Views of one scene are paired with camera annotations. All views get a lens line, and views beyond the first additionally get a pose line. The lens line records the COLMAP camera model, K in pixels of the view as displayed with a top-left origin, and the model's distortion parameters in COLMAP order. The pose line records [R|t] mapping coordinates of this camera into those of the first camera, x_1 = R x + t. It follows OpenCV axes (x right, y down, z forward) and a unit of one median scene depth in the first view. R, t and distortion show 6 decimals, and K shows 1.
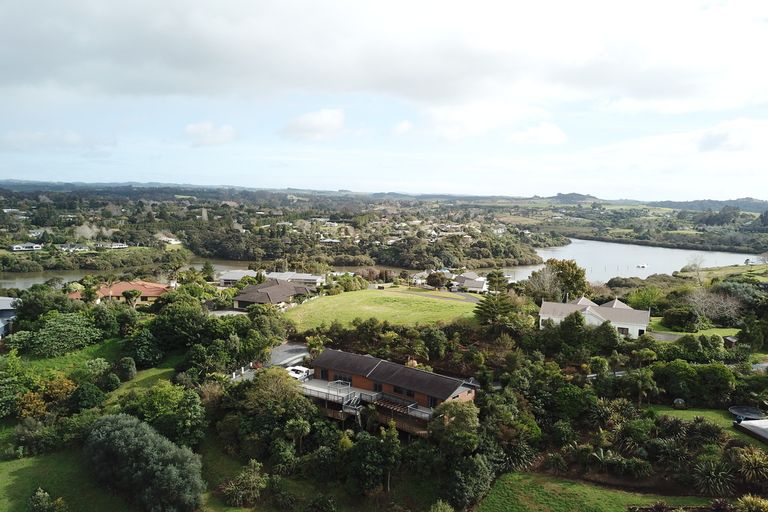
lens RADIAL K [[560.9, 0, 385.7], [0, 560.9, 256.6], [0, 0, 1]] dist [0.010270, -0.000419]
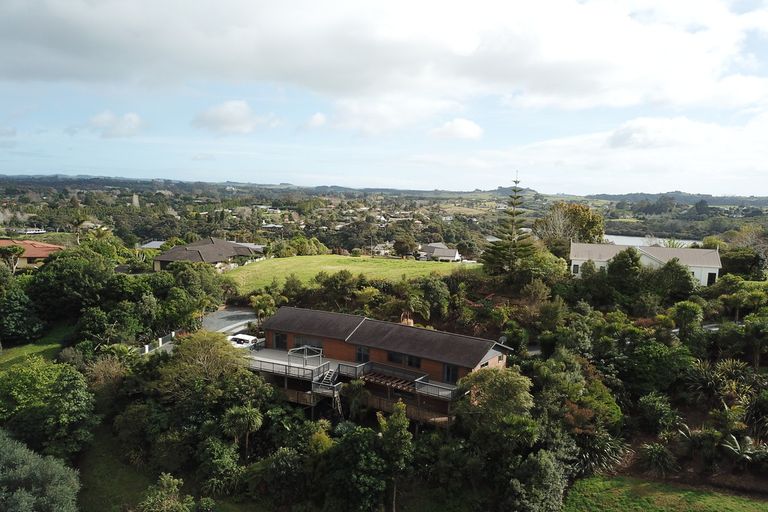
lens RADIAL K [[560.9, 0, 382.1], [0, 560.9, 255.7], [0, 0, 1]] dist [0.010270, -0.000419]
pose [[0.995429, -0.006979, 0.095249, -0.047426], [0.006294, 0.999952, 0.007487, 0.094369], [-0.095297, -0.006853, 0.995425, 0.288624]]
